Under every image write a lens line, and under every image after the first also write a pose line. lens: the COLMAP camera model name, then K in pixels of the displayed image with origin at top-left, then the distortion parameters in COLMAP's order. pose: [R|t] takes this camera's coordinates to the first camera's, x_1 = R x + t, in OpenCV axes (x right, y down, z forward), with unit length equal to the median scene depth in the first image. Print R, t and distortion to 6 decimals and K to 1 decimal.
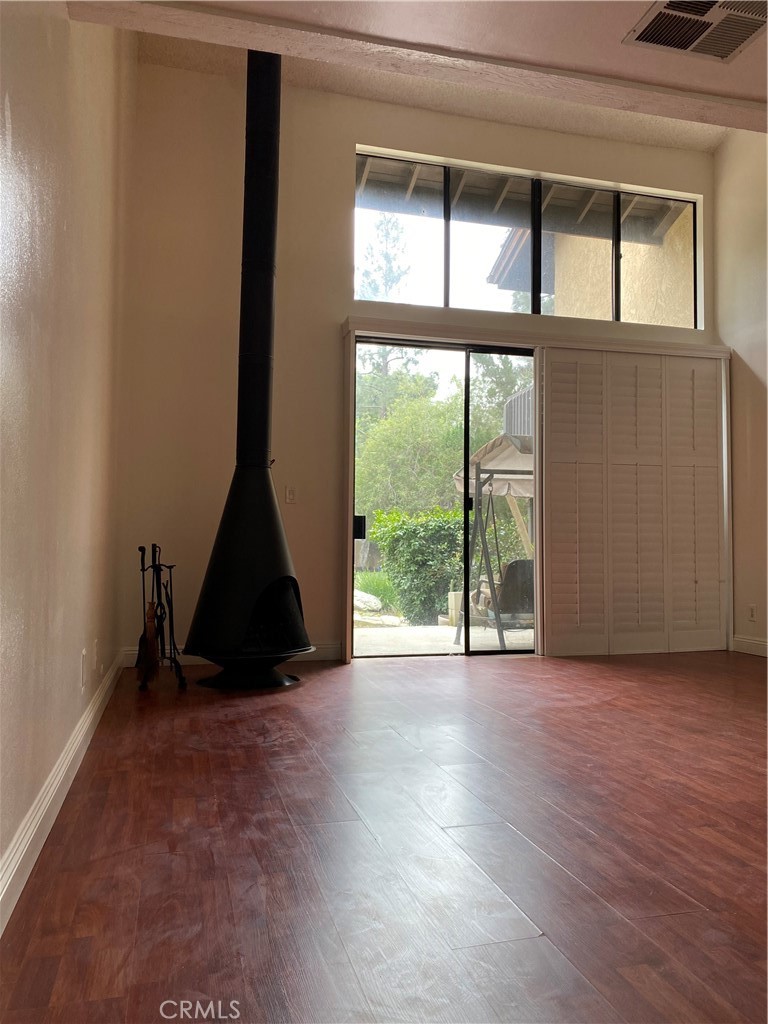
lens RADIAL K [[781.7, 0, 386.4], [0, 781.7, 516.8], [0, 0, 1]] dist [0.062384, -0.094821]
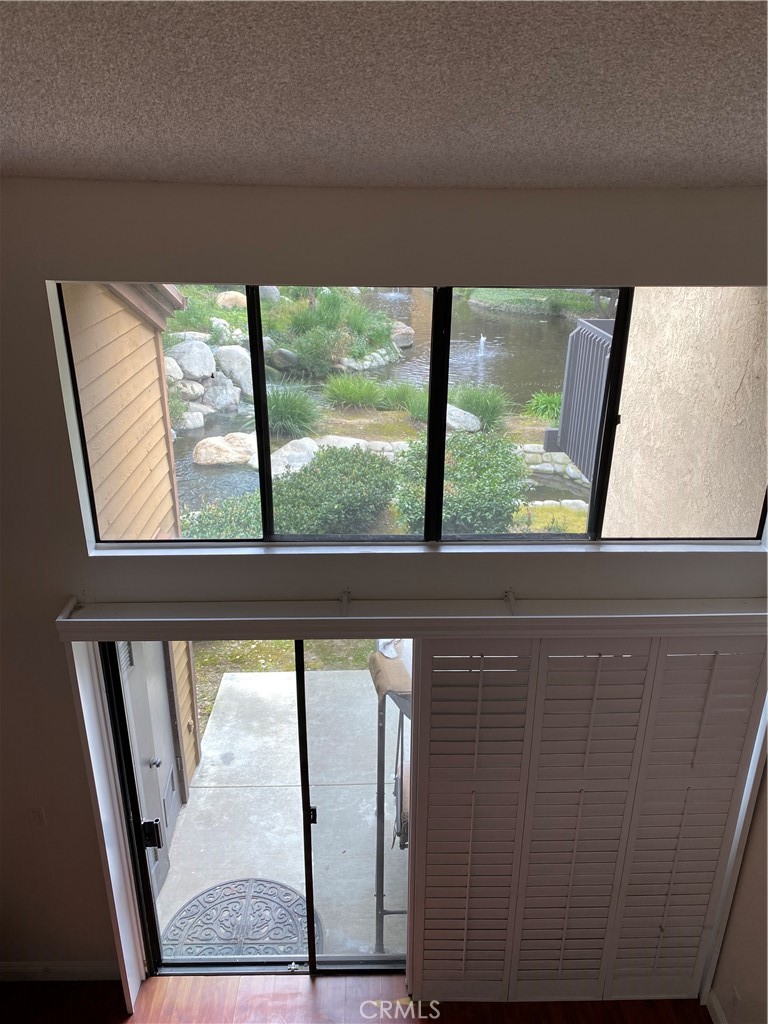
lens RADIAL K [[786.3, 0, 386.3], [0, 786.3, 513.4], [0, 0, 1]] dist [0.039749, -0.033871]
pose [[0.969439, 0.099254, -0.224357, 0.337219], [0.009546, 0.898552, 0.438762, -0.628685], [0.245145, -0.427495, 0.870145, 0.597784]]
